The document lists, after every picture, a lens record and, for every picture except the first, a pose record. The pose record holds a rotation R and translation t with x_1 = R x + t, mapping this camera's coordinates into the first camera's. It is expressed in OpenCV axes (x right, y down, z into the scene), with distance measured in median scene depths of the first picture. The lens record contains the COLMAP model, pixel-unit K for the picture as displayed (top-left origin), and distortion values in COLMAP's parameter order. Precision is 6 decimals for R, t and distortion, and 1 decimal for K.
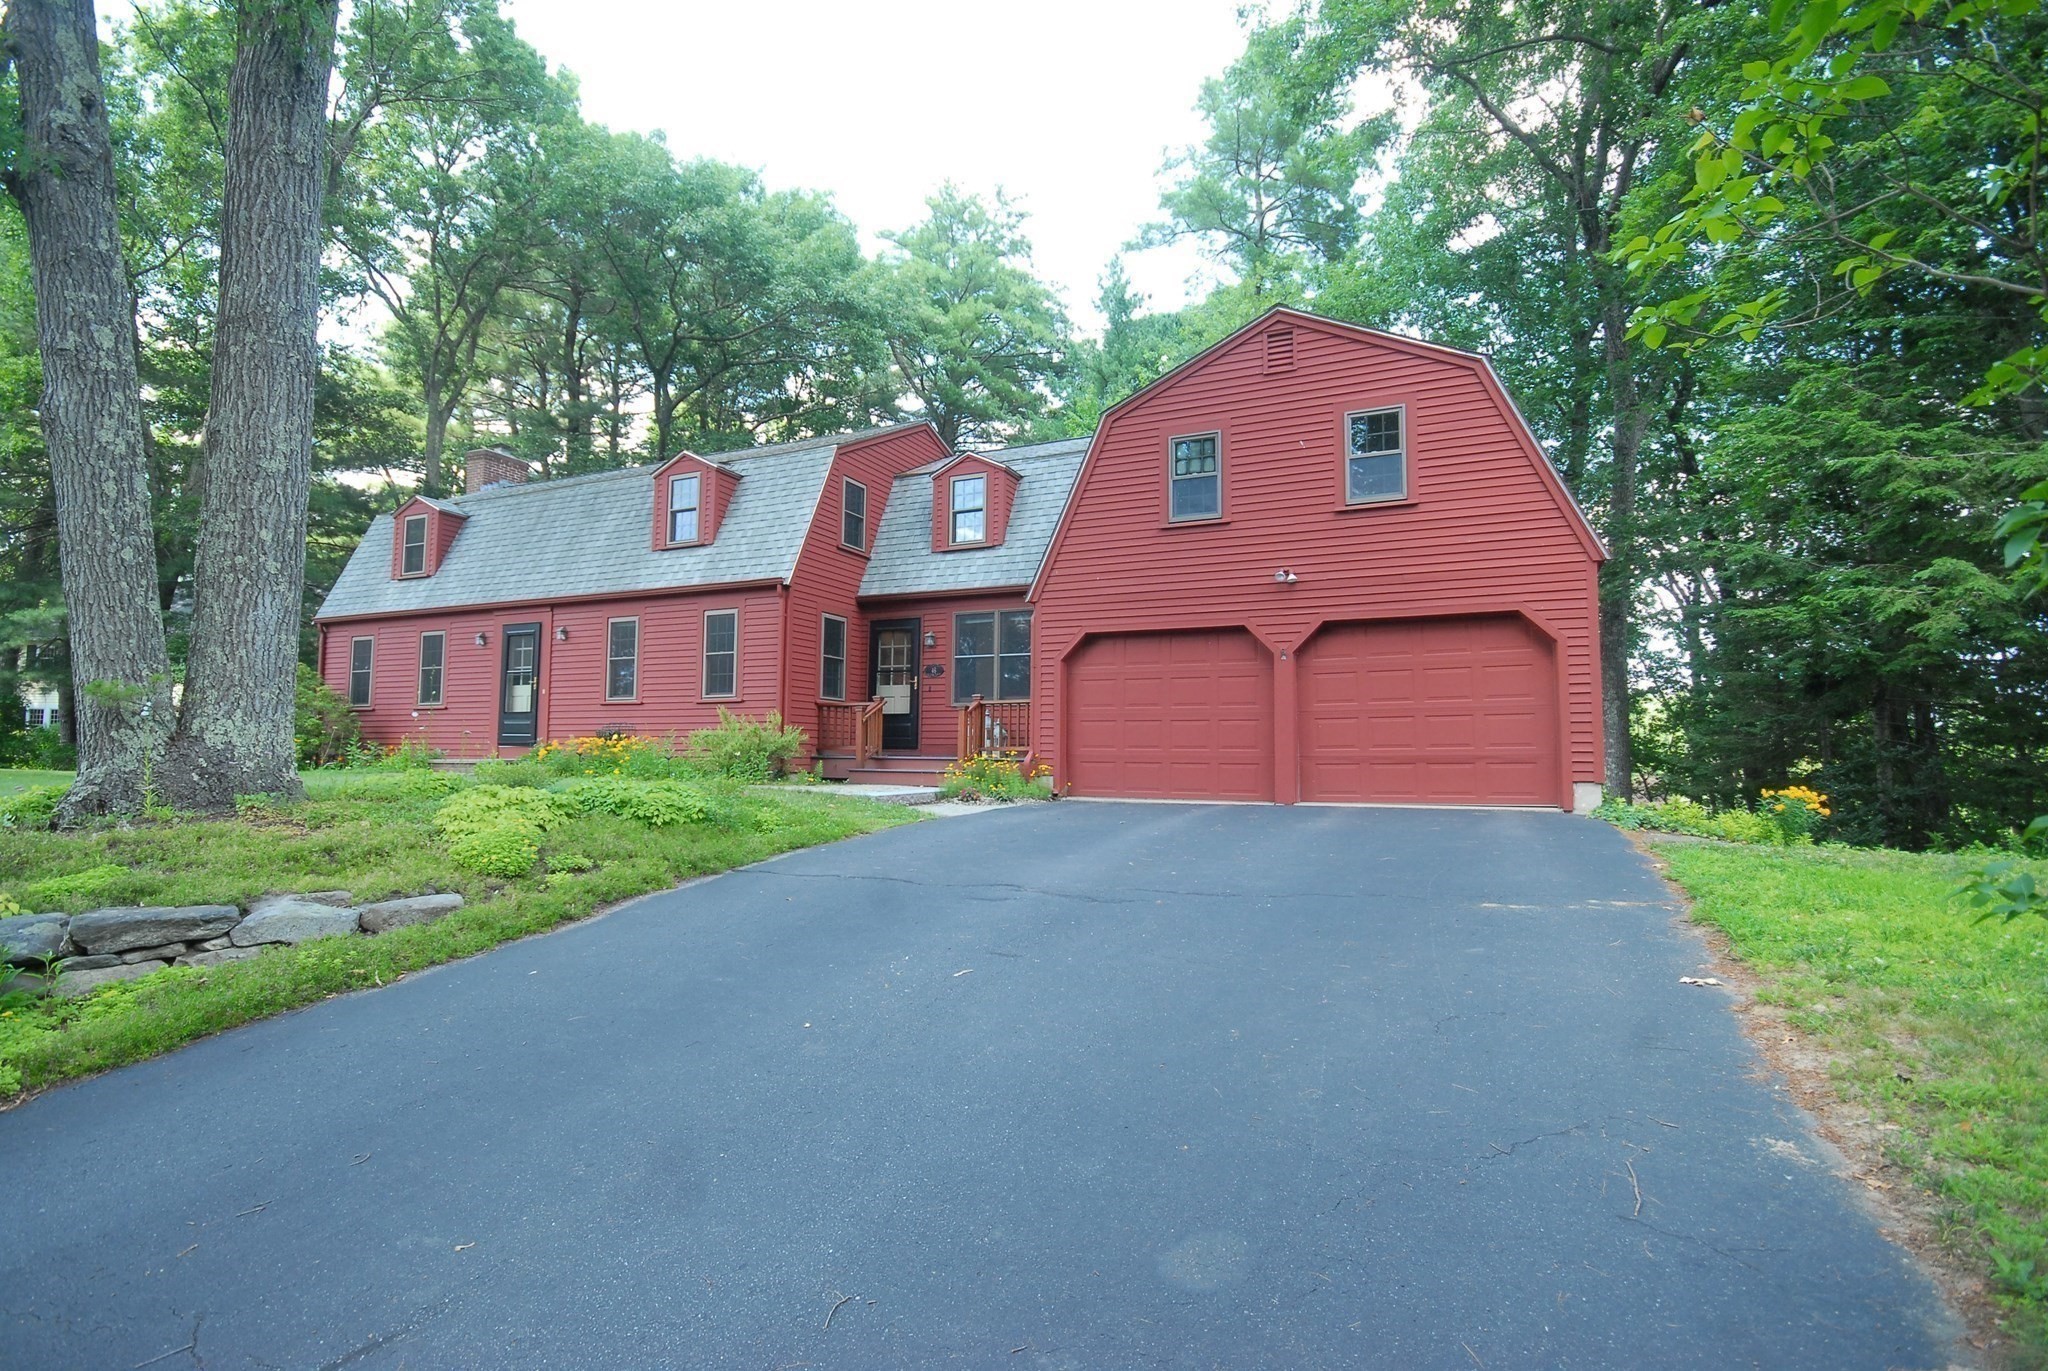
lens RADIAL K [[983.3, 0, 1024.0], [0, 983.3, 685.5], [0, 0, 1]] dist [-0.001158, -0.000108]
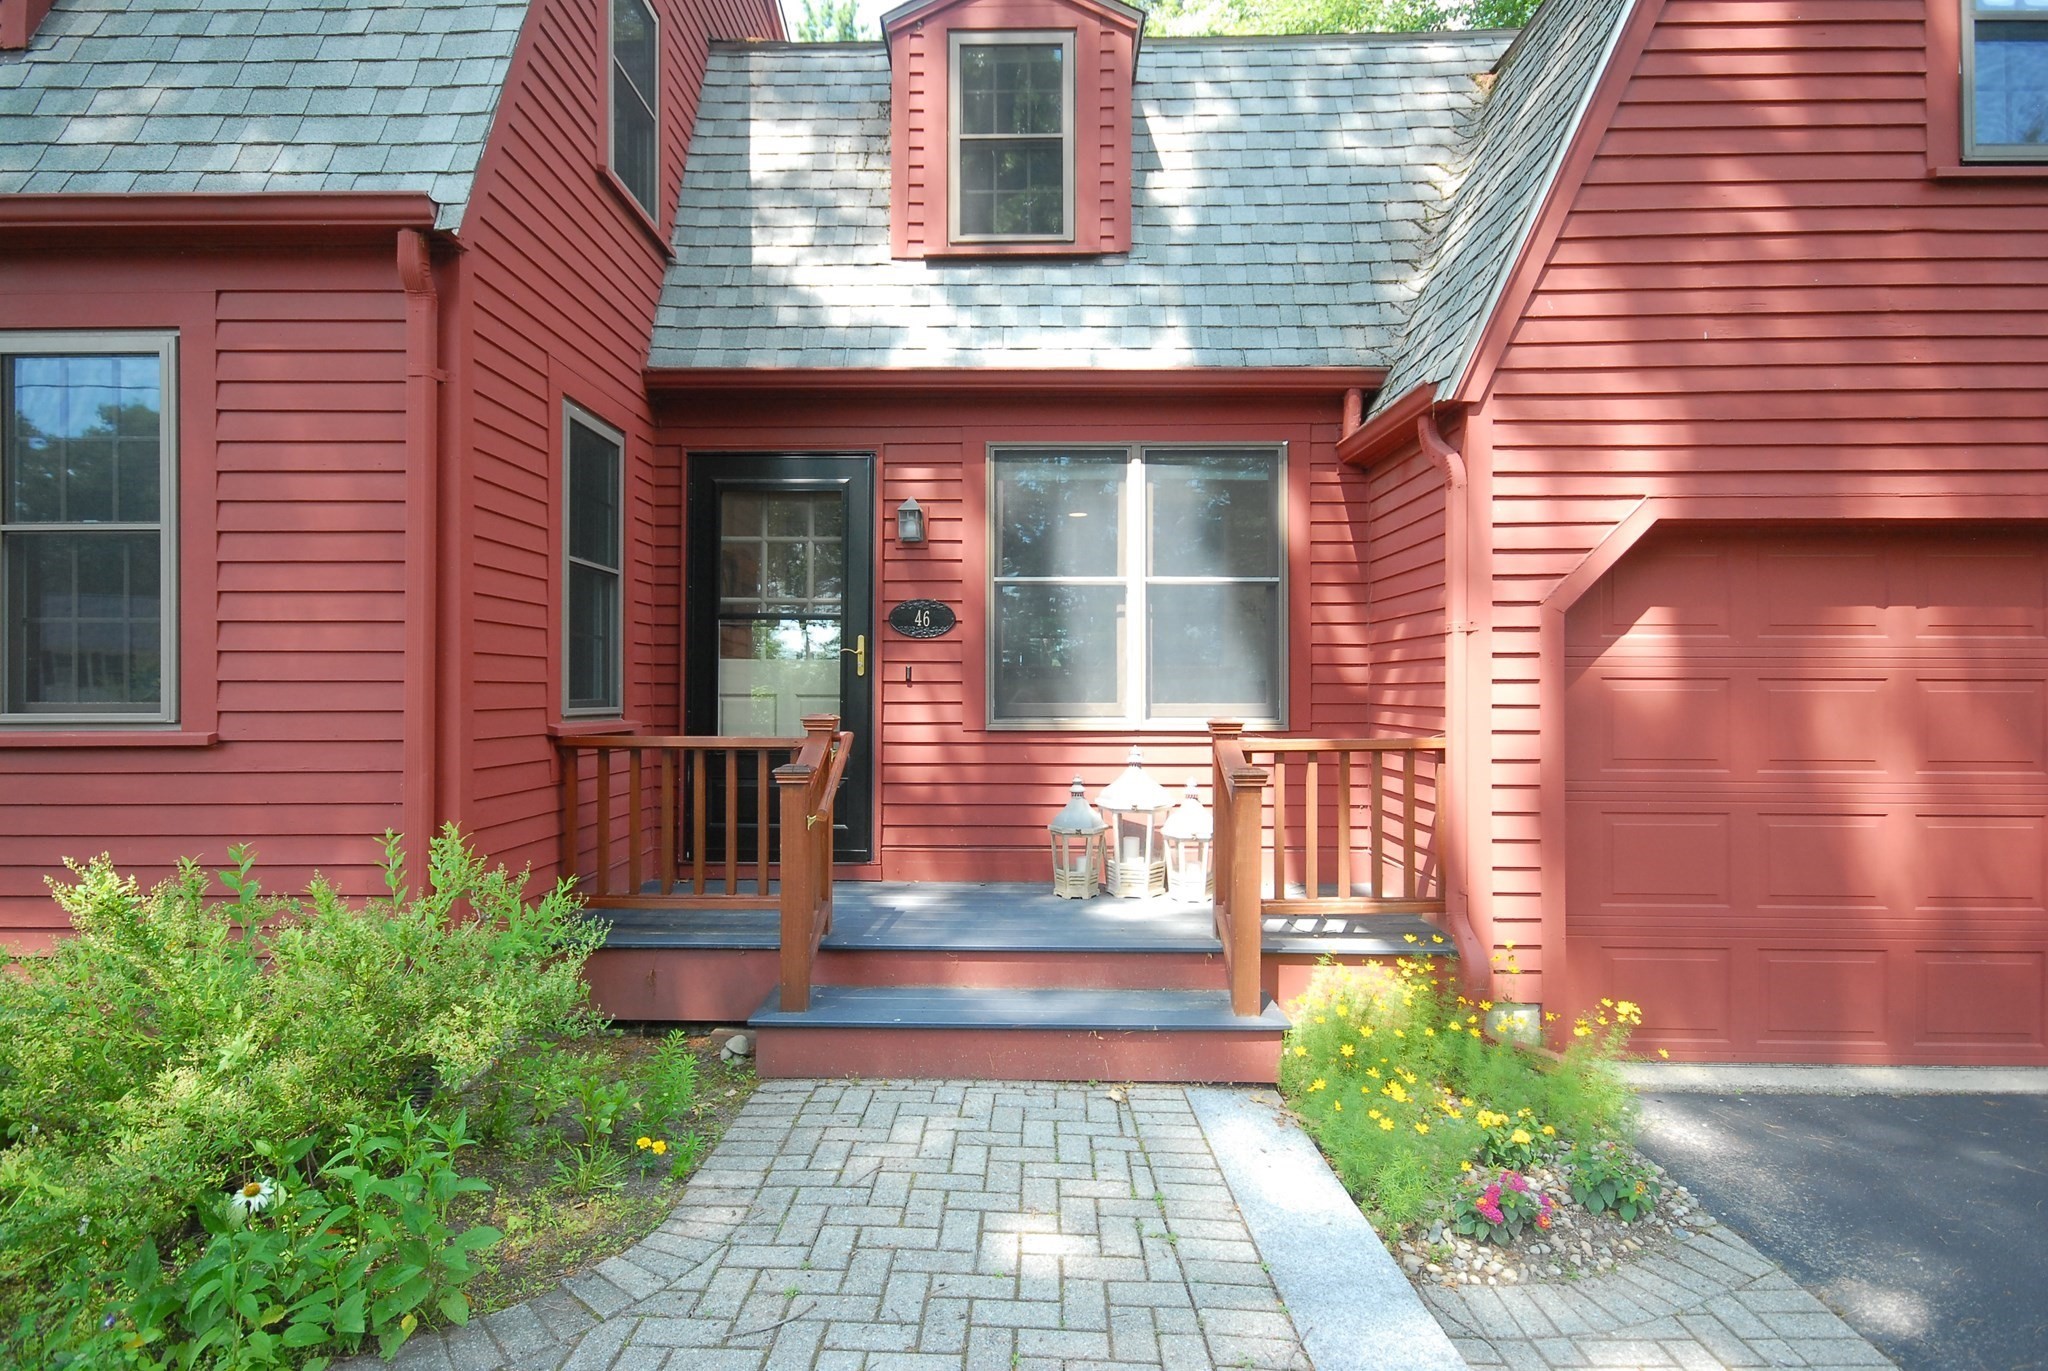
lens RADIAL K [[1061.8, 0, 1024.0], [0, 1061.8, 685.5], [0, 0, 1]] dist [0.001407, 0.000125]
pose [[0.915576, -0.004165, 0.402123, -0.202592], [-0.025350, 0.997360, 0.068047, -0.018174], [-0.401345, -0.072496, 0.913054, 0.665891]]
